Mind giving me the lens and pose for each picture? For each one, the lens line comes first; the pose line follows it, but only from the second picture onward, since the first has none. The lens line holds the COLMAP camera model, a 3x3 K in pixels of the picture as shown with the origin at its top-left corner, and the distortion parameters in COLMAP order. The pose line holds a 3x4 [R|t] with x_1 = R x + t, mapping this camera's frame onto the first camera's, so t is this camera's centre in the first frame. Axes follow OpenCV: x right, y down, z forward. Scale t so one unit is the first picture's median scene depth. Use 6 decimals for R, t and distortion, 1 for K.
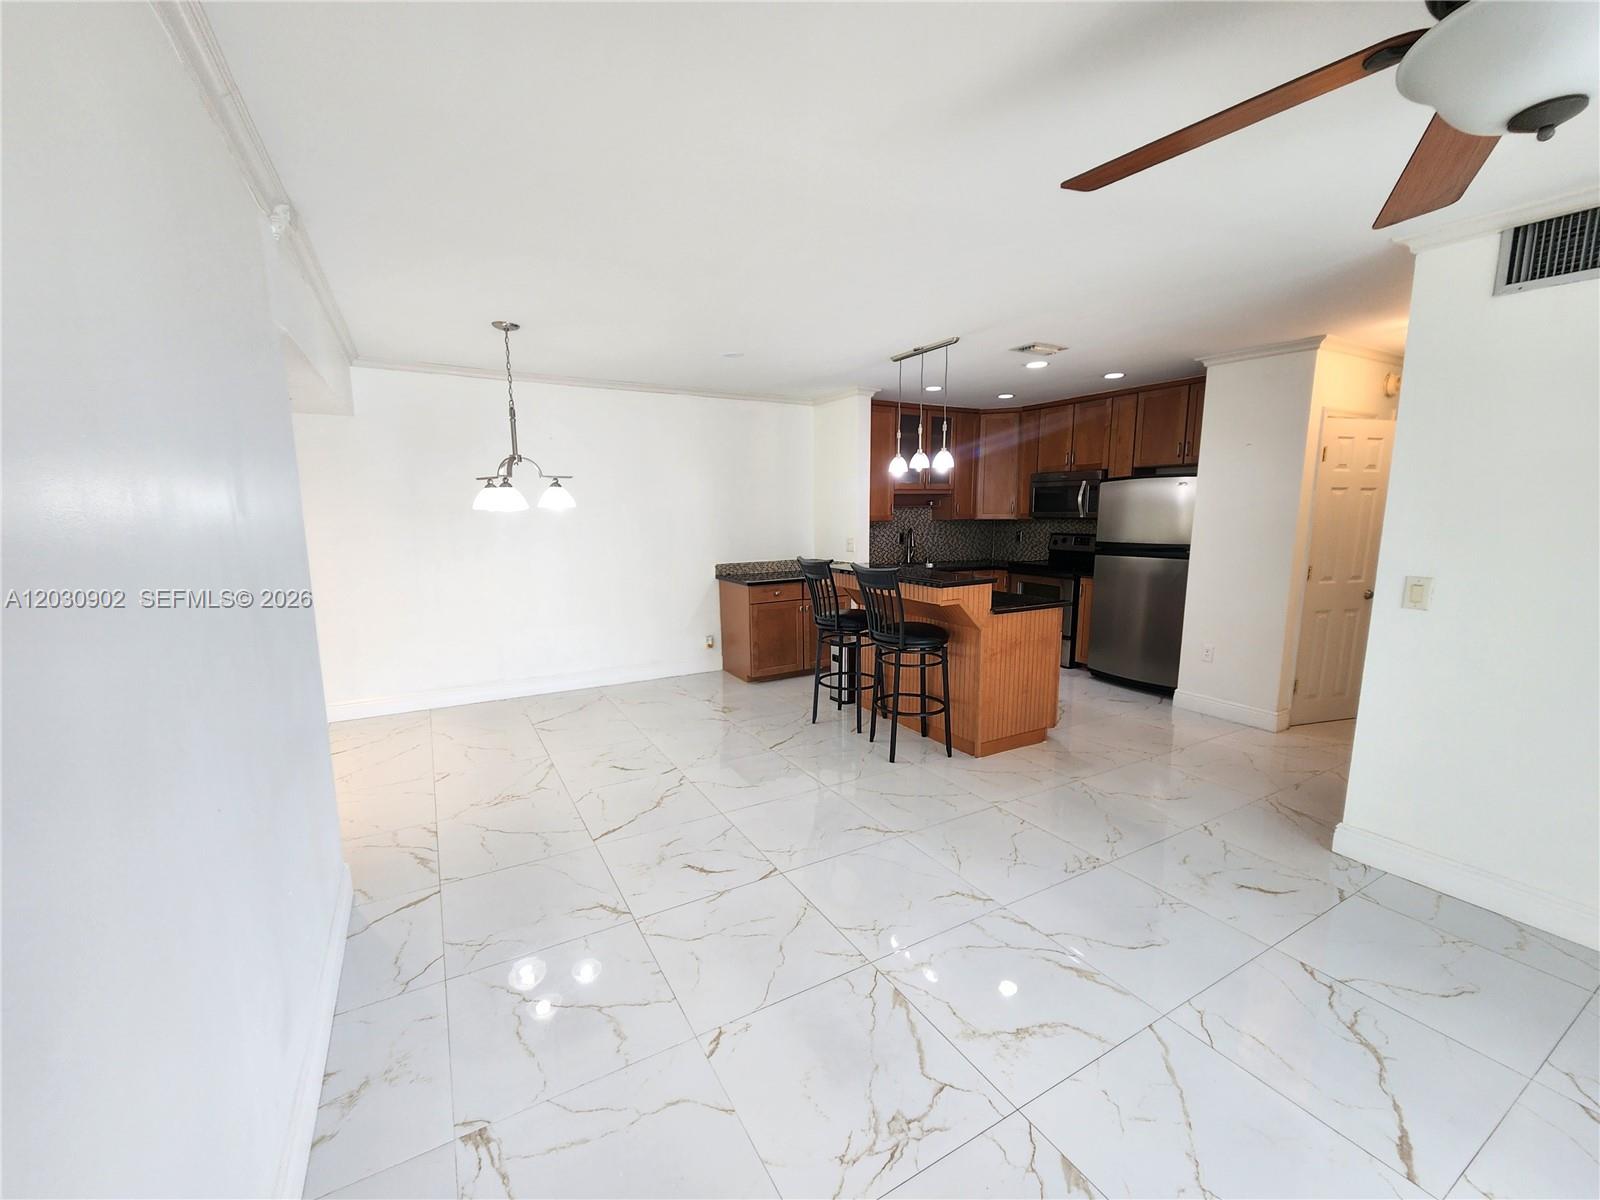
lens RADIAL K [[651.1, 0, 790.9], [0, 651.1, 602.5], [0, 0, 1]] dist [0.000277, 0.000125]
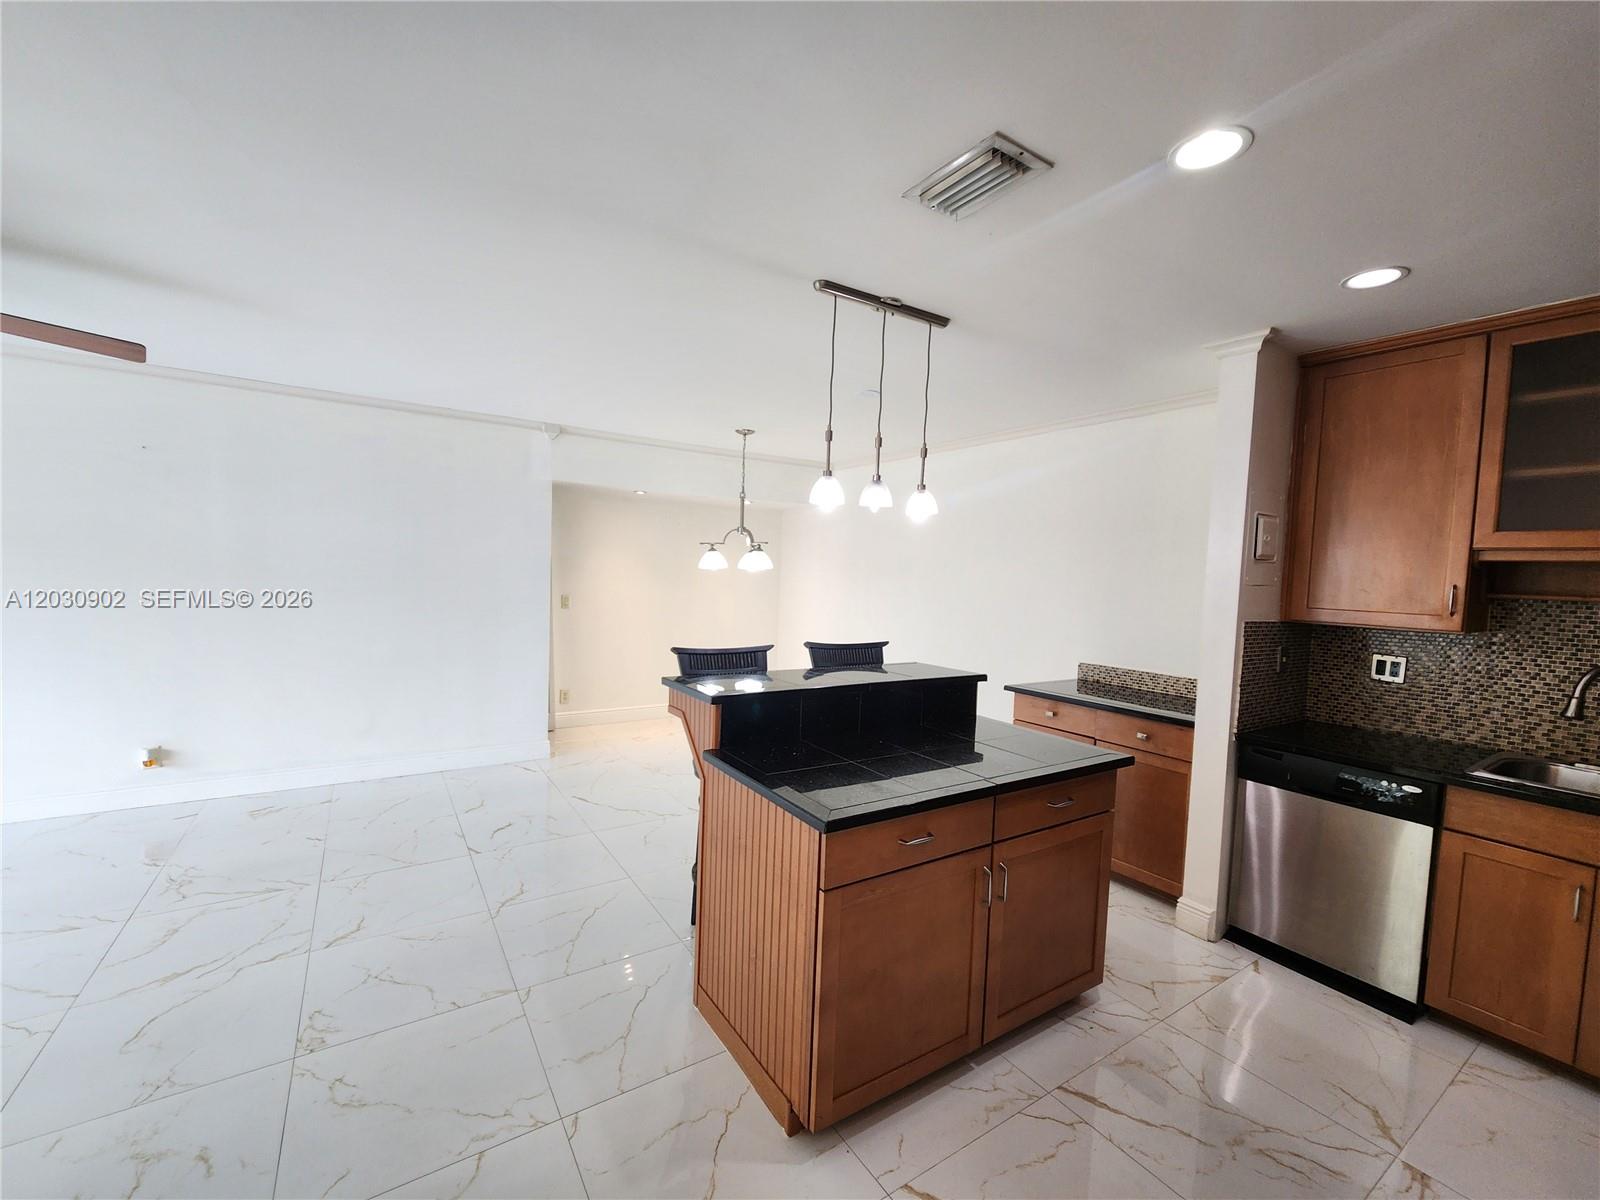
lens RADIAL K [[651.1, 0, 790.9], [0, 651.1, 602.5], [0, 0, 1]] dist [0.000277, 0.000125]
pose [[0.067930, 0.053311, -0.996265, 1.268224], [-0.182703, 0.982350, 0.040108, -0.215250], [0.980819, 0.179296, 0.076471, 1.472978]]
